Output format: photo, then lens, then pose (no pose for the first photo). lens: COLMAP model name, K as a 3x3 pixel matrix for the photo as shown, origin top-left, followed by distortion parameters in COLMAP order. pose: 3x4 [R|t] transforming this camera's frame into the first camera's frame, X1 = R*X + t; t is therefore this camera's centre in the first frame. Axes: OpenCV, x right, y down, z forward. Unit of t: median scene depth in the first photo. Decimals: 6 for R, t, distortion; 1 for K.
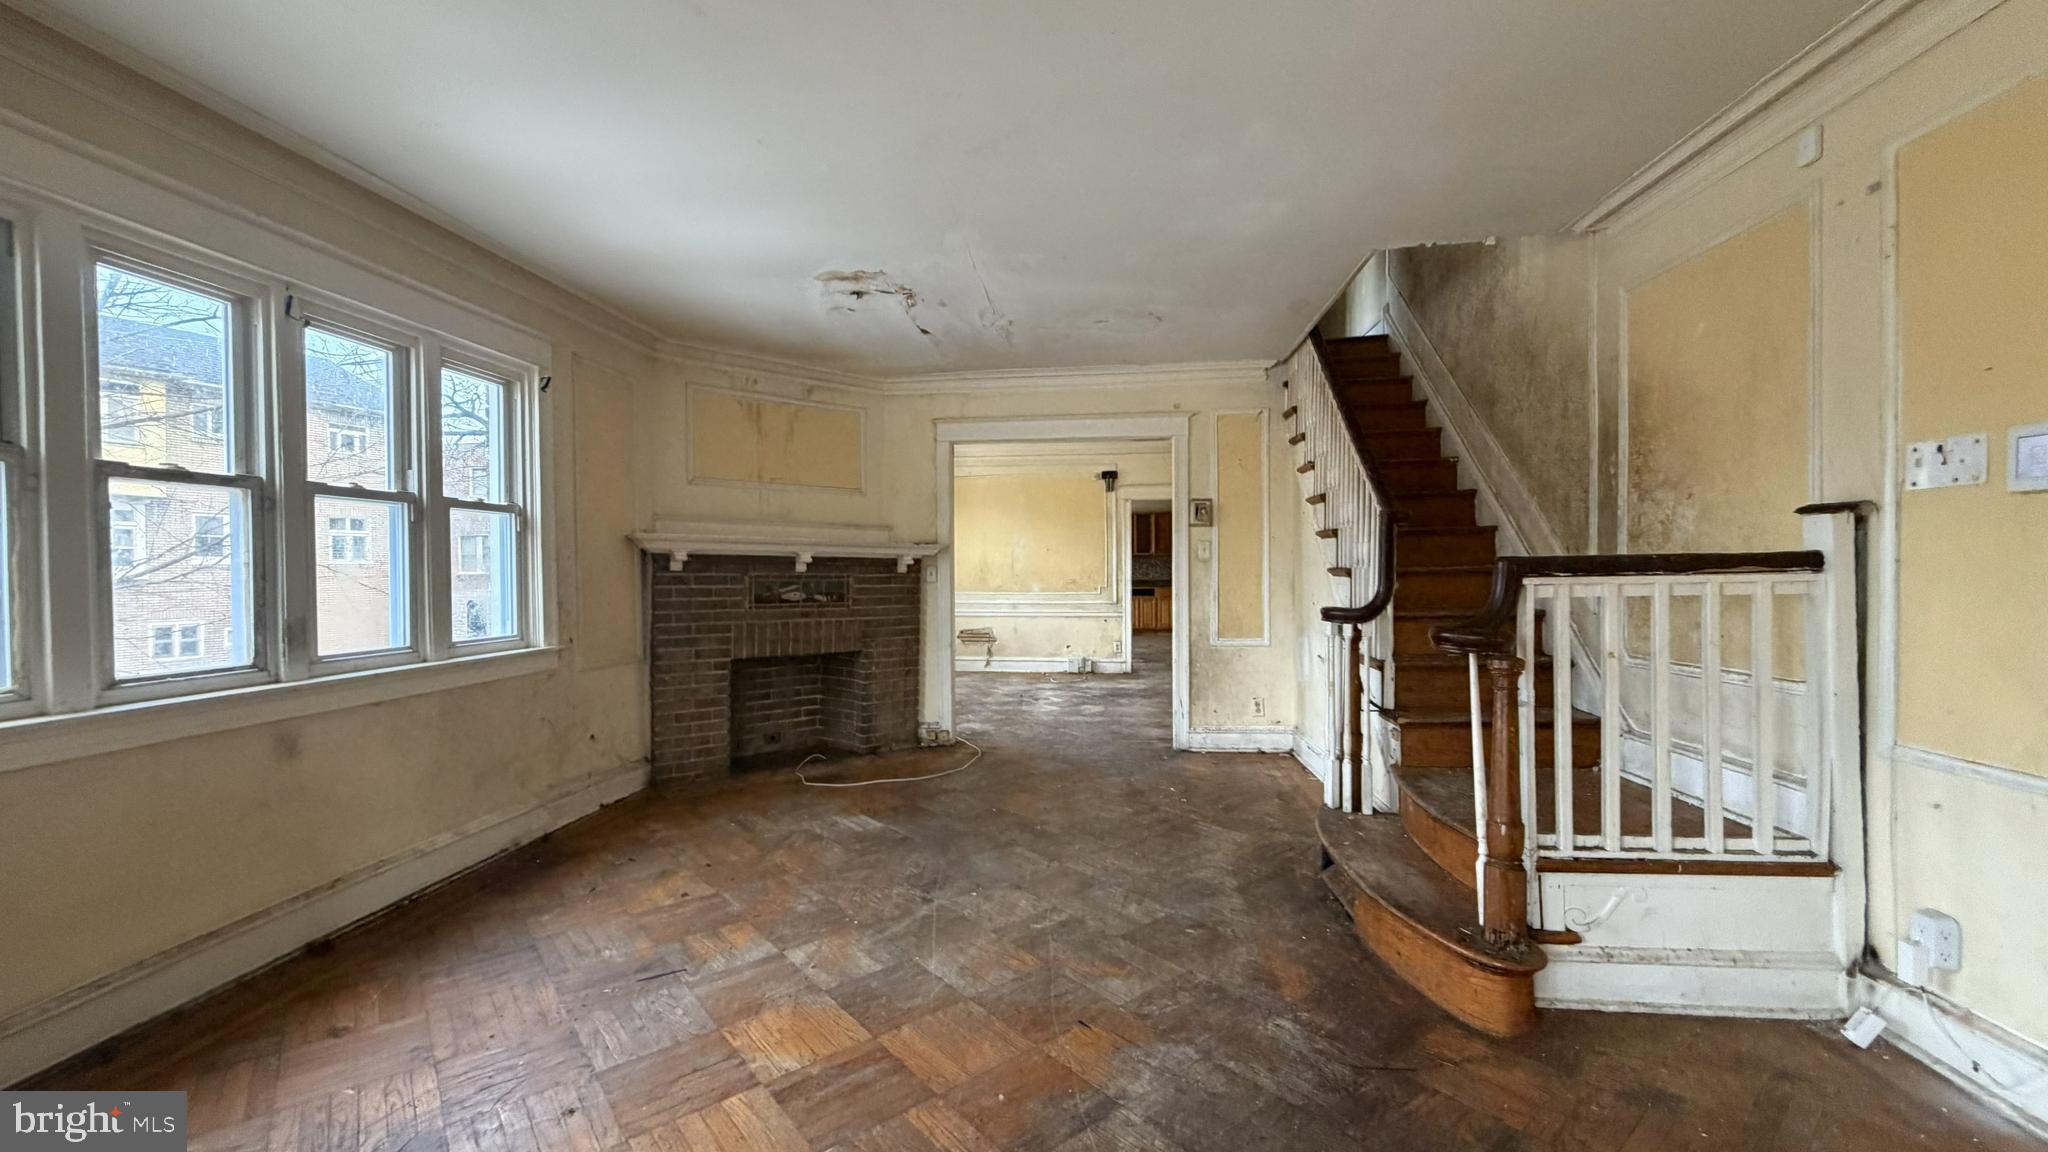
lens RADIAL K [[814.7, 0, 1017.9], [0, 814.7, 576.6], [0, 0, 1]] dist [0.000424, 0.000420]
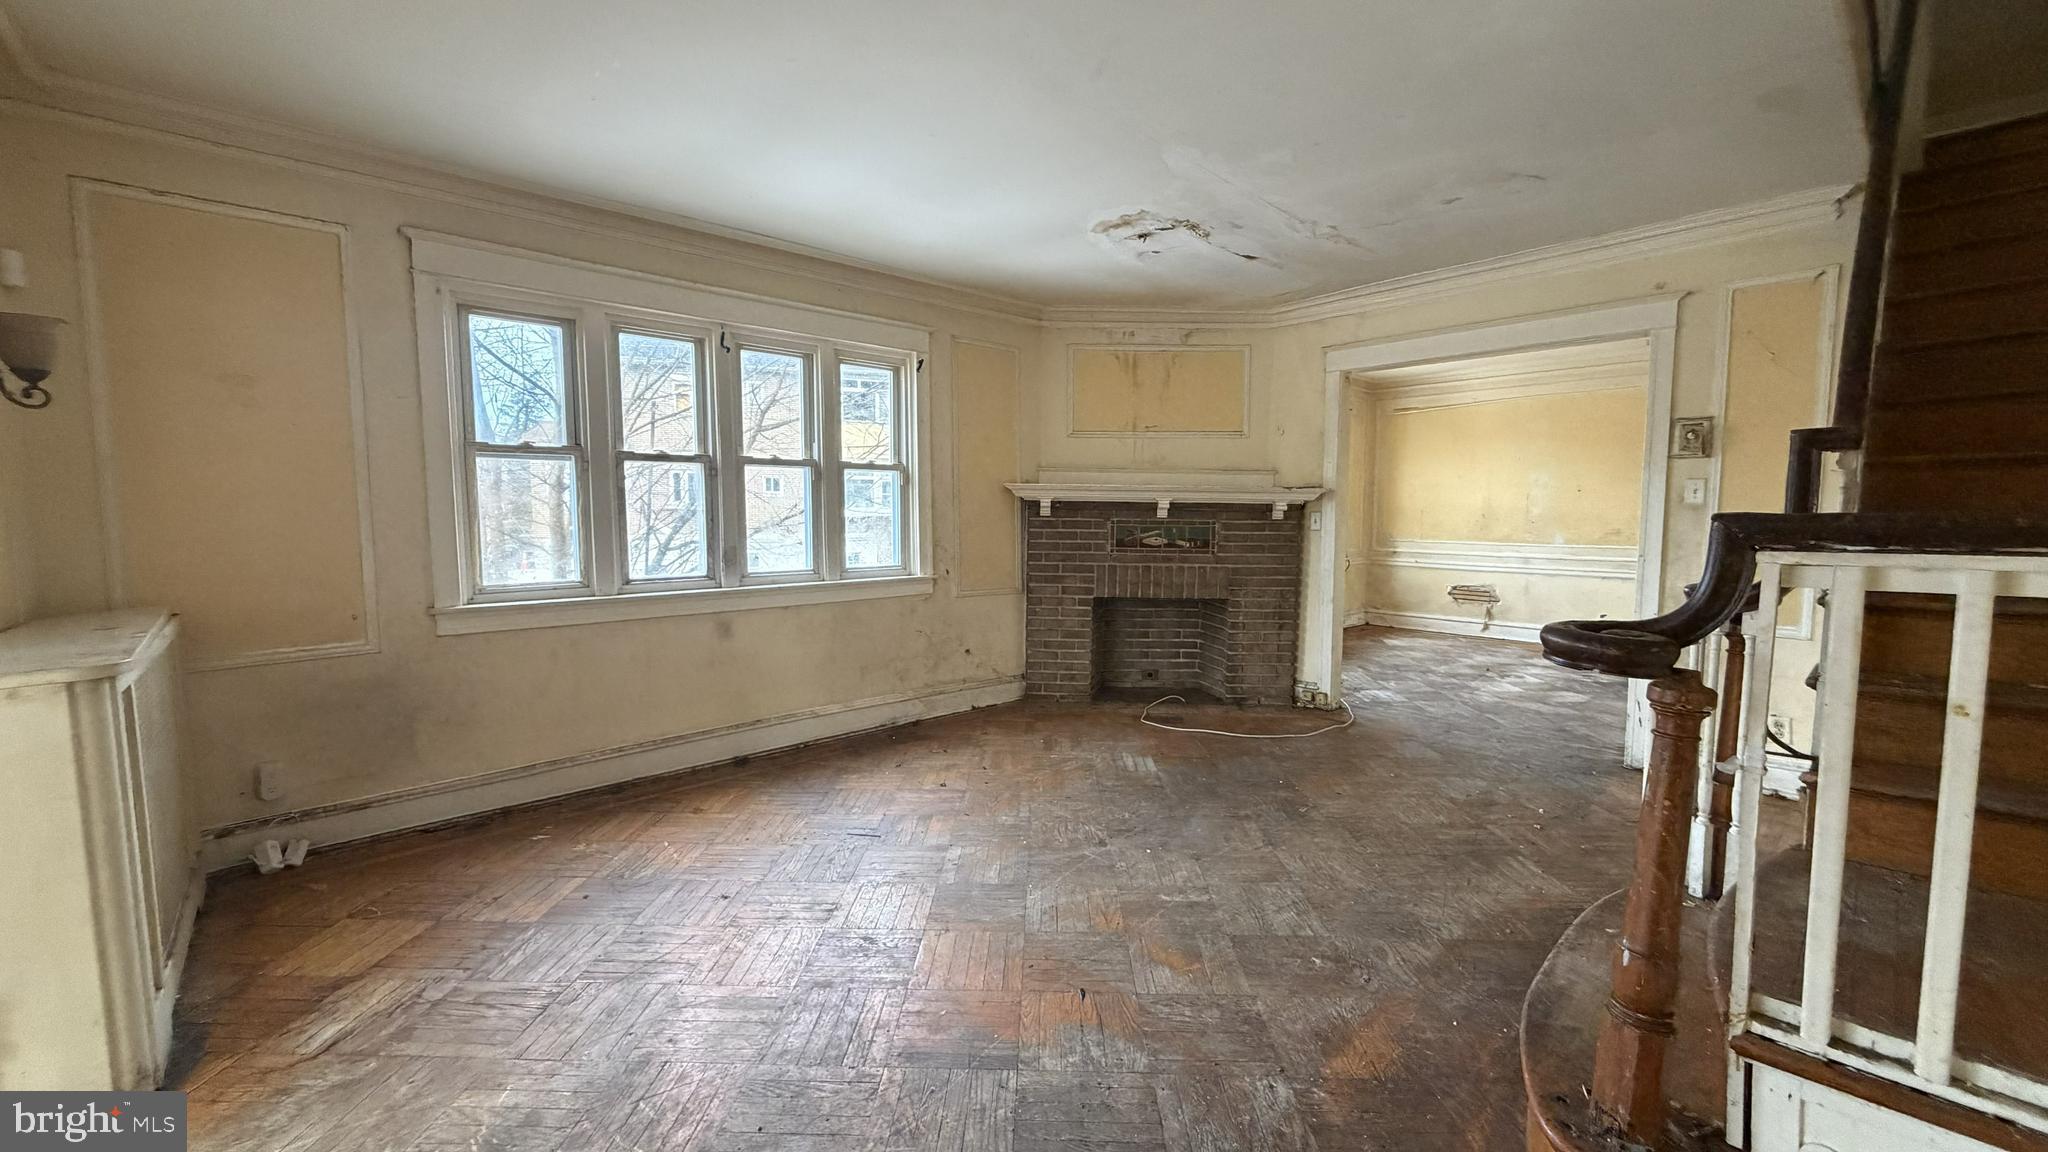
lens RADIAL K [[814.7, 0, 1017.9], [0, 814.7, 576.6], [0, 0, 1]] dist [0.000424, 0.000420]
pose [[0.753669, 0.058550, -0.654641, 0.340096], [-0.010772, 0.996991, 0.076768, -0.010634], [0.657166, -0.050806, 0.752032, 0.131377]]
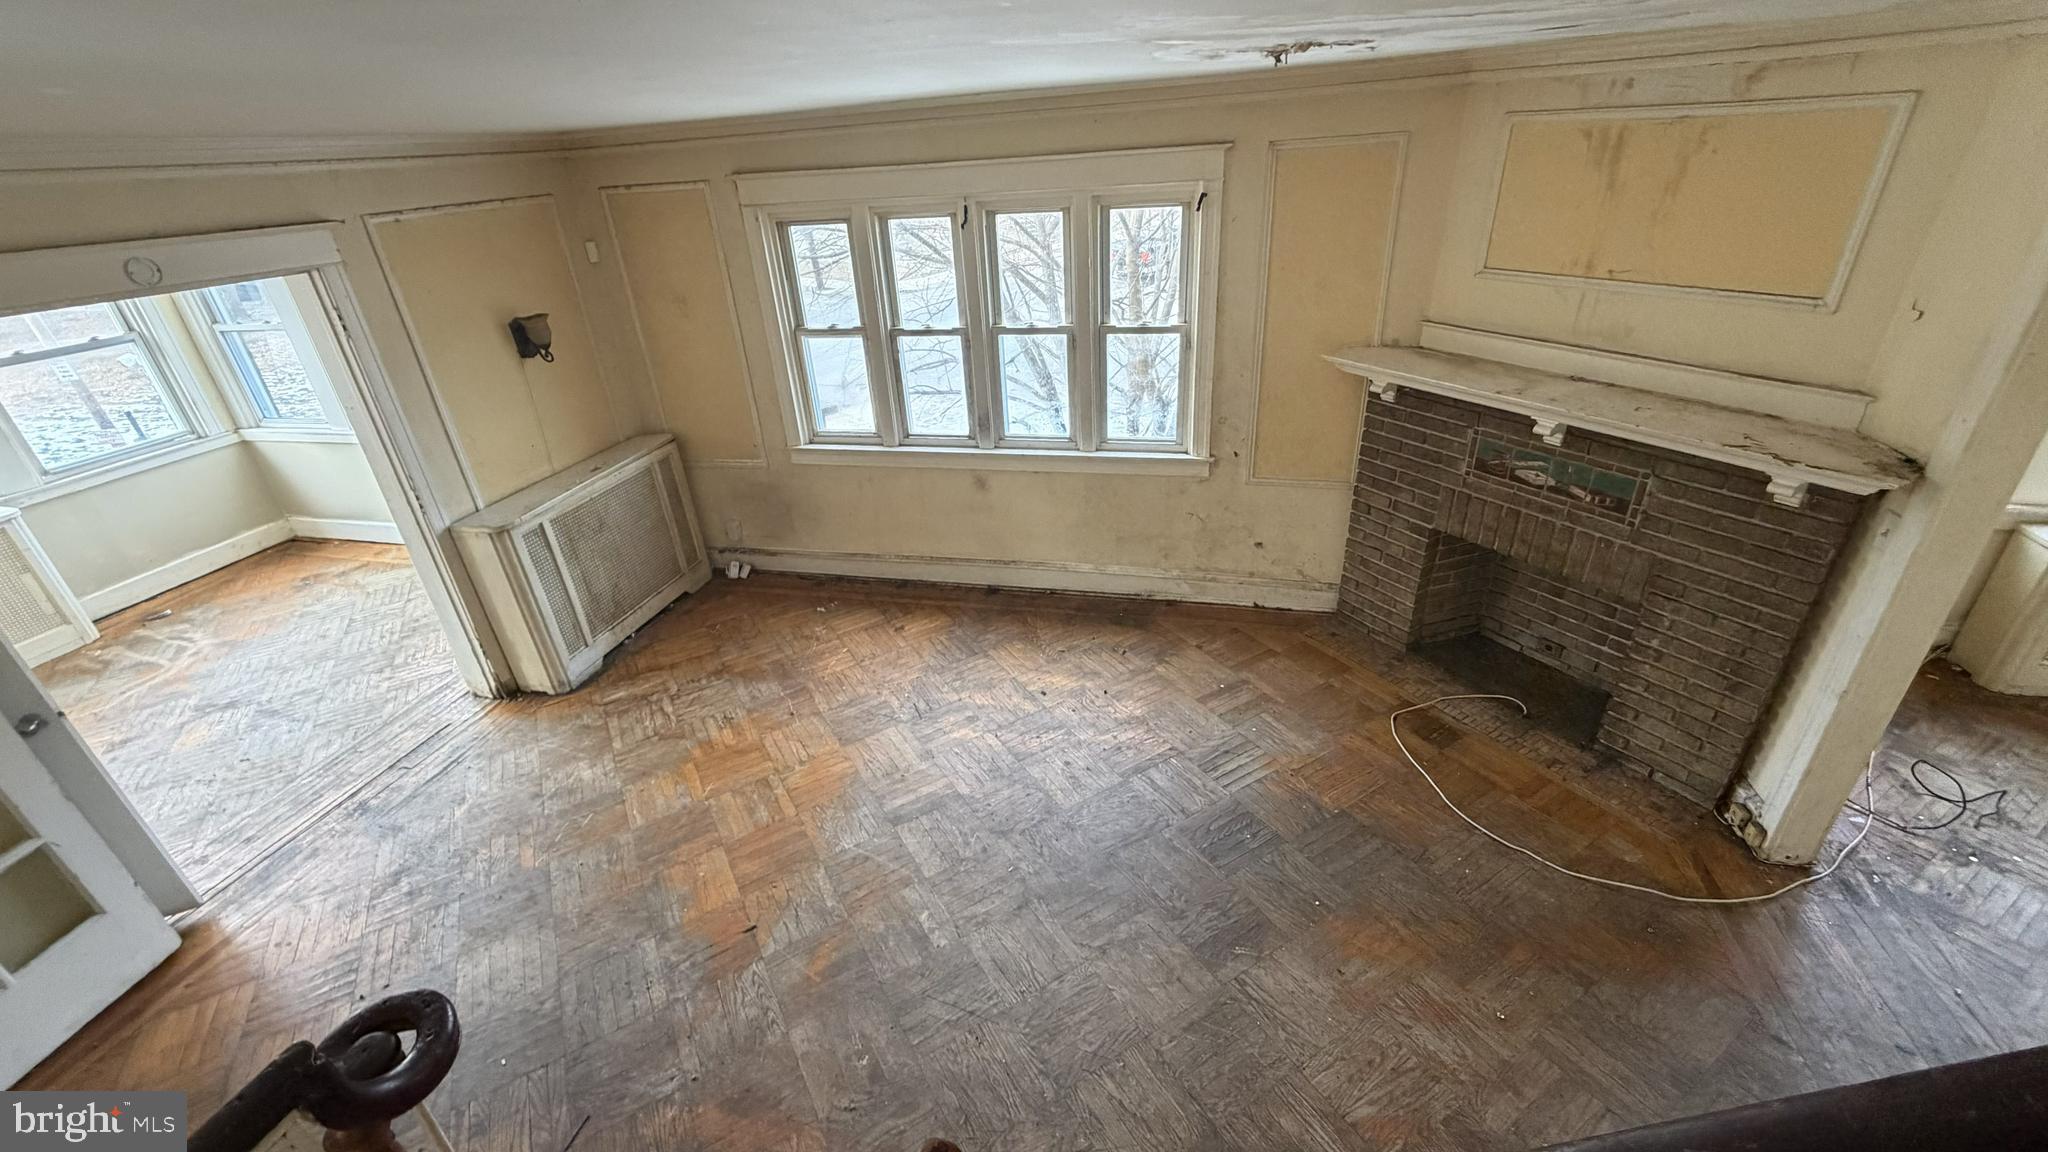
lens RADIAL K [[814.7, 0, 1017.9], [0, 814.7, 576.6], [0, 0, 1]] dist [0.000424, 0.000420]
pose [[-0.146959, 0.475383, -0.867418, 0.474273], [0.052152, 0.879444, 0.473137, -0.290069], [0.987767, 0.024294, -0.154034, 0.868126]]
